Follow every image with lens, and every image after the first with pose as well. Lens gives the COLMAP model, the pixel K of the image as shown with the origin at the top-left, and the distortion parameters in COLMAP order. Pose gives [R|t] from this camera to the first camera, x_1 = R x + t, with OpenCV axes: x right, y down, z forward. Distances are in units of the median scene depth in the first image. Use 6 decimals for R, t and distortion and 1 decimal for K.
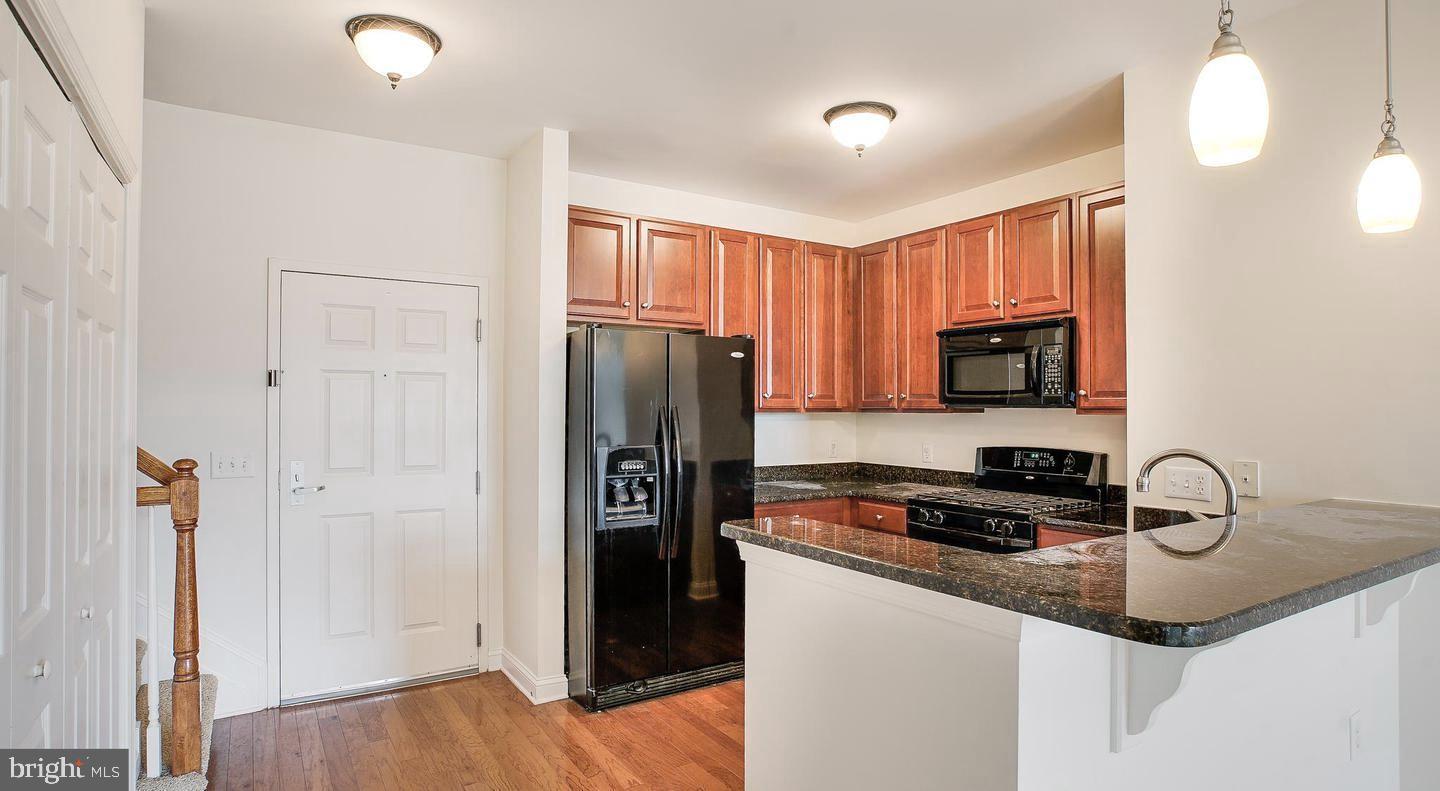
lens RADIAL K [[754.3, 0, 720.0], [0, 754.3, 395.5], [0, 0, 1]] dist [-0.000679, -0.000049]
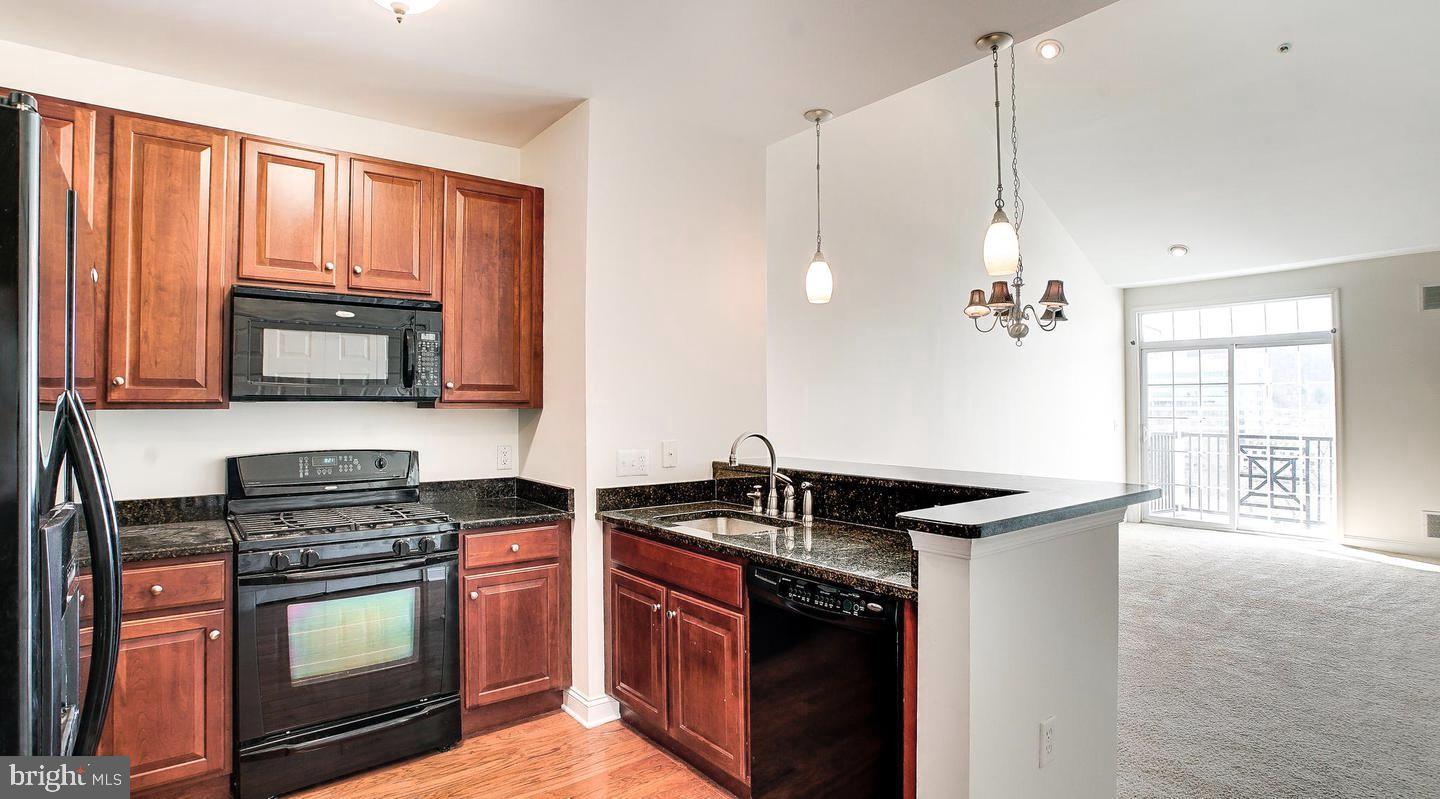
lens RADIAL K [[742.4, 0, 719.4], [0, 742.4, 386.0], [0, 0, 1]] dist [-0.020764, 0.001260]
pose [[-0.070445, 0.025180, 0.997198, -0.383957], [-0.014784, 0.999545, -0.026283, 0.013727], [-0.997406, -0.016594, -0.070040, 0.606882]]
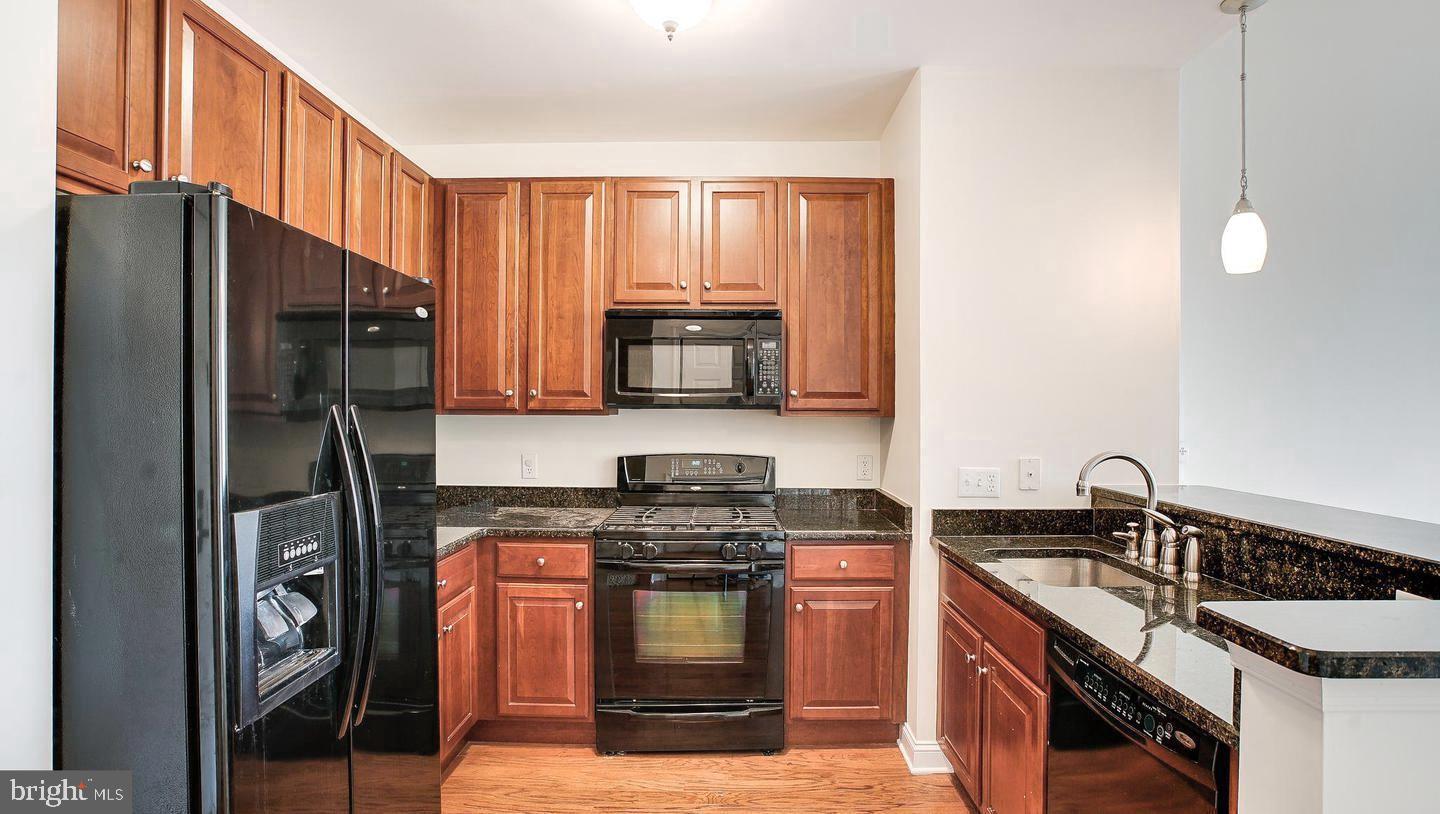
lens RADIAL K [[733.1, 0, 720.0], [0, 733.1, 407.0], [0, 0, 1]] dist [-0.069897, 0.047034]
pose [[0.554212, 0.002177, 0.832373, -0.269607], [-0.016742, 0.999823, 0.008532, 0.006172], [-0.832207, -0.018664, 0.554150, 0.476420]]
